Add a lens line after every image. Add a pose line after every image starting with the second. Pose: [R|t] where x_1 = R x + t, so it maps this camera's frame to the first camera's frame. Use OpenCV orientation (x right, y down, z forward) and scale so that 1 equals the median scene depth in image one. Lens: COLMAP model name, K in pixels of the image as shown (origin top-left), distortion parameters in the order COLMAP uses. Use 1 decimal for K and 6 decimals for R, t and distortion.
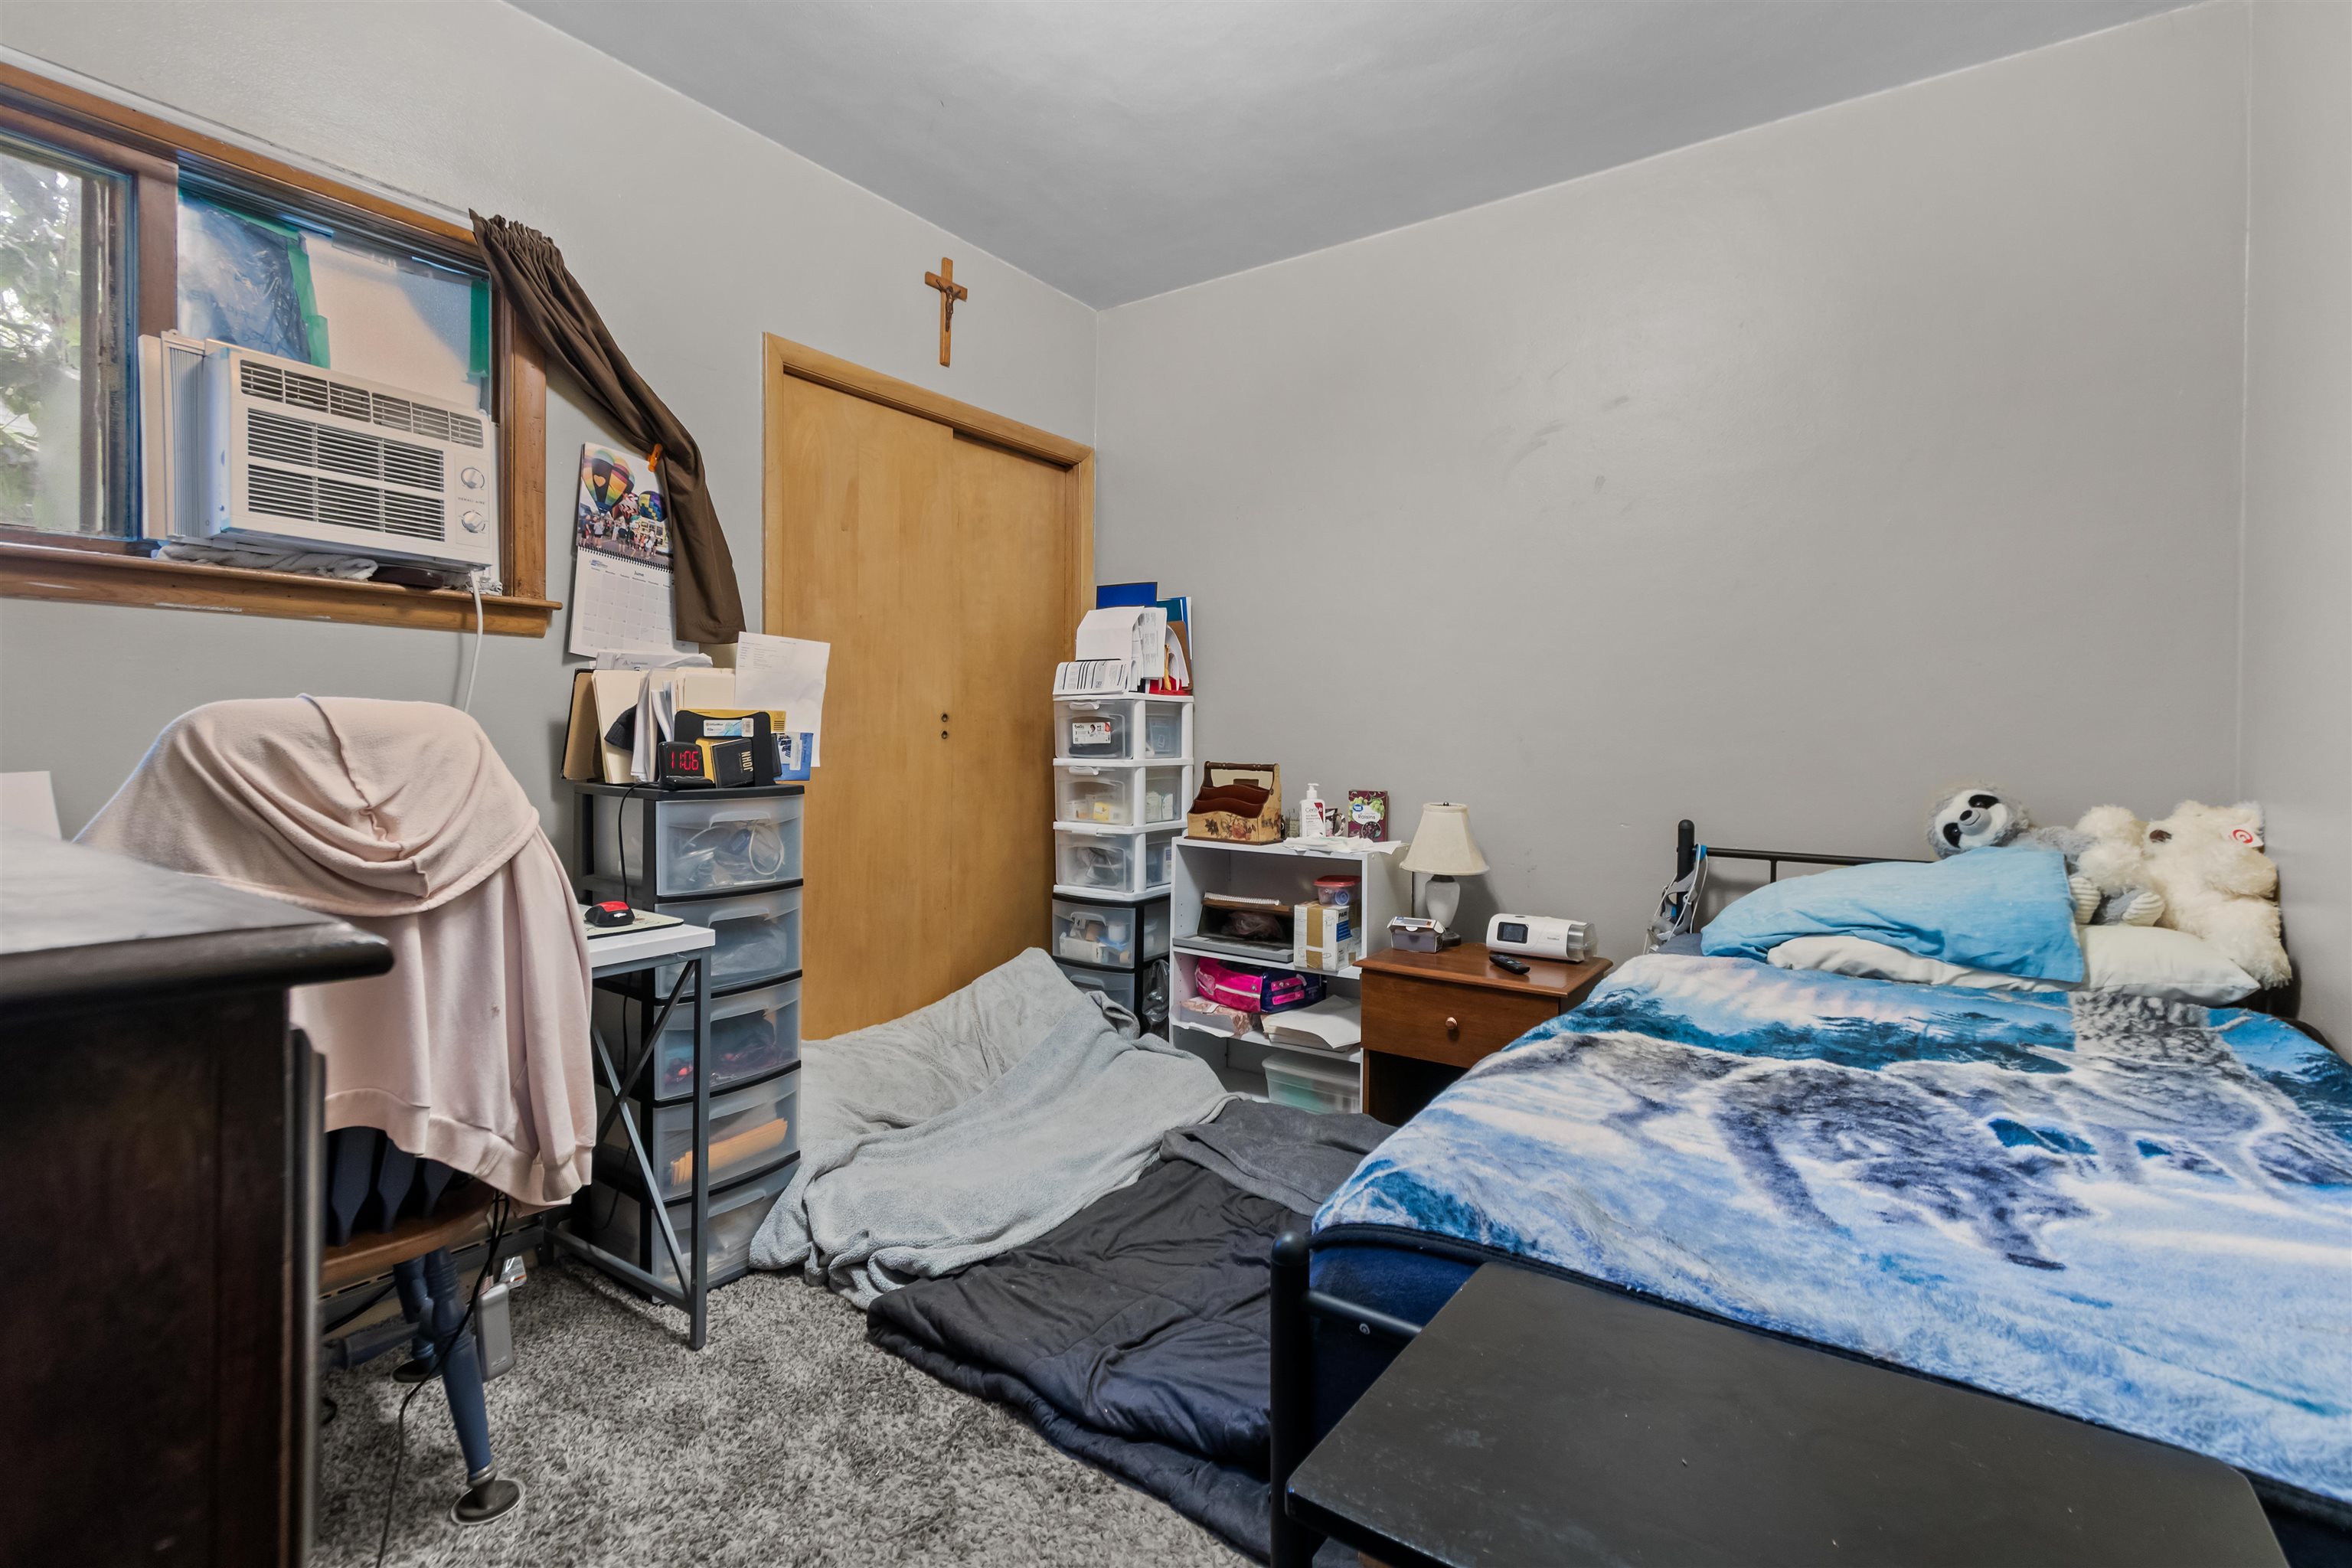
lens RADIAL K [[1069.2, 0, 1175.1], [0, 1069.2, 767.1], [0, 0, 1]] dist [-0.000037, -0.000717]
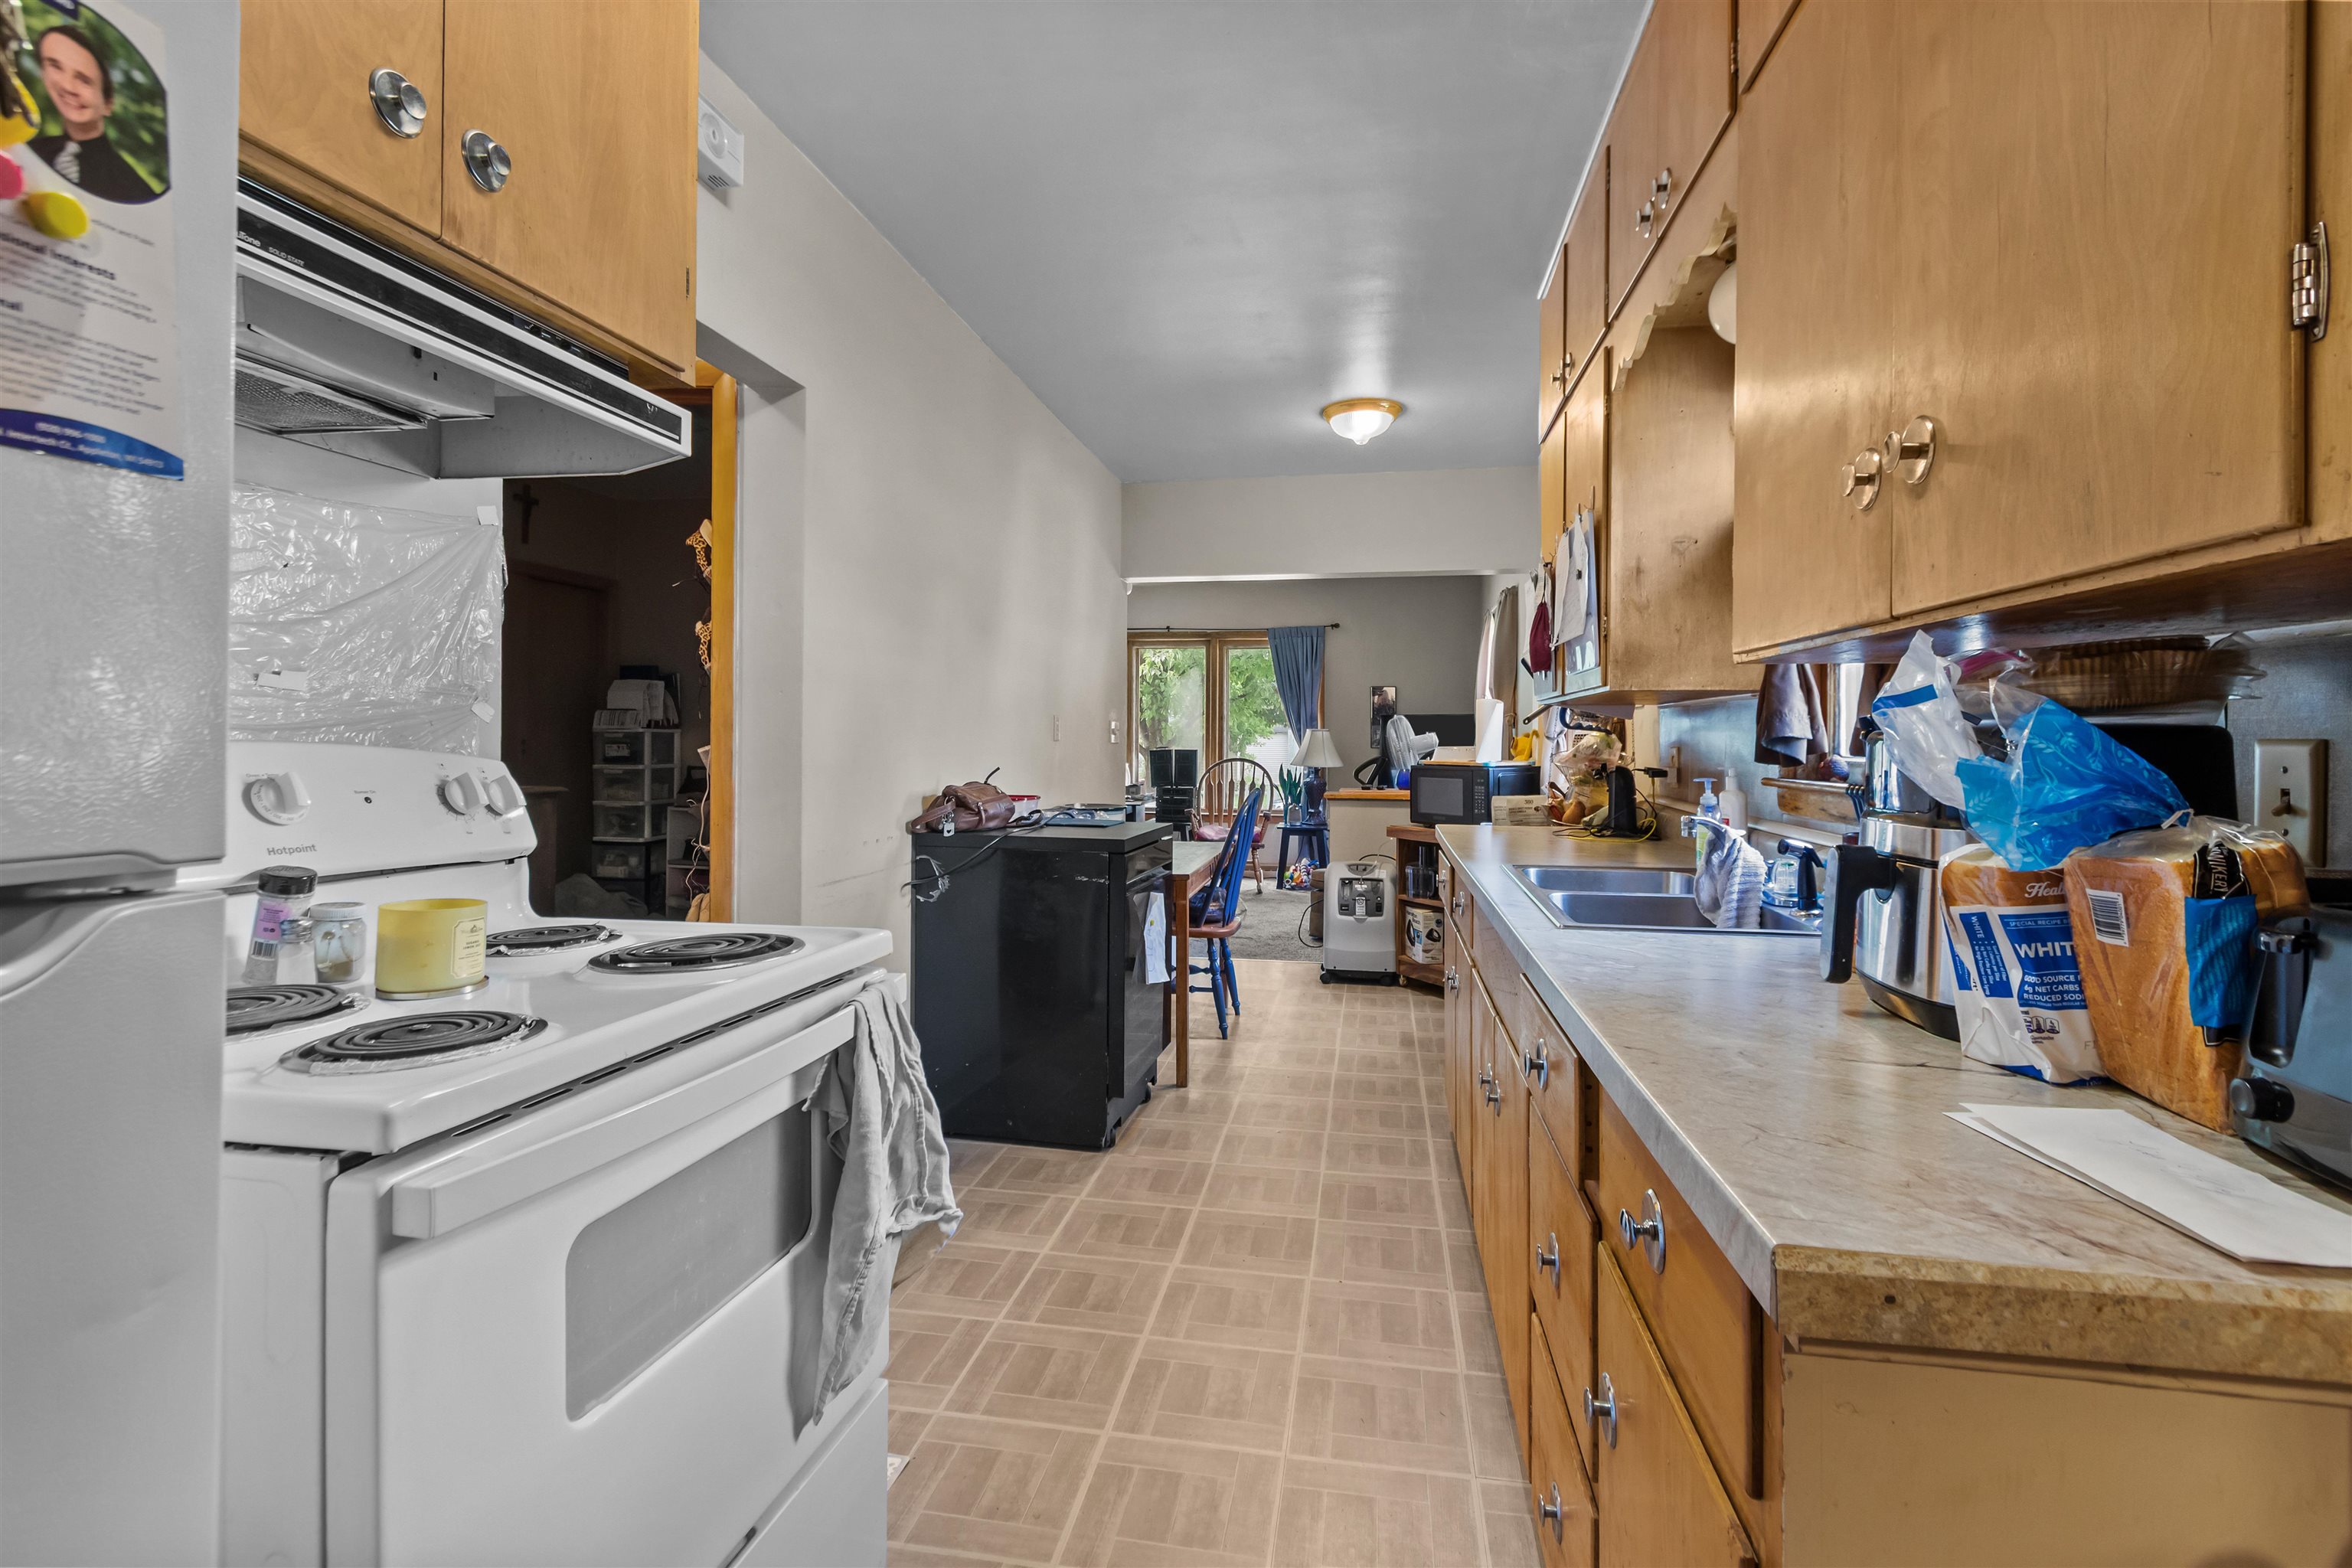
lens RADIAL K [[1069.2, 0, 1177.0], [0, 1069.2, 745.8], [0, 0, 1]] dist [-0.000037, -0.000717]
pose [[0.907297, 0.001123, 0.420488, 0.018335], [0.005596, 0.999876, -0.014745, -0.008111], [-0.420452, 0.015731, 0.907178, -1.011938]]
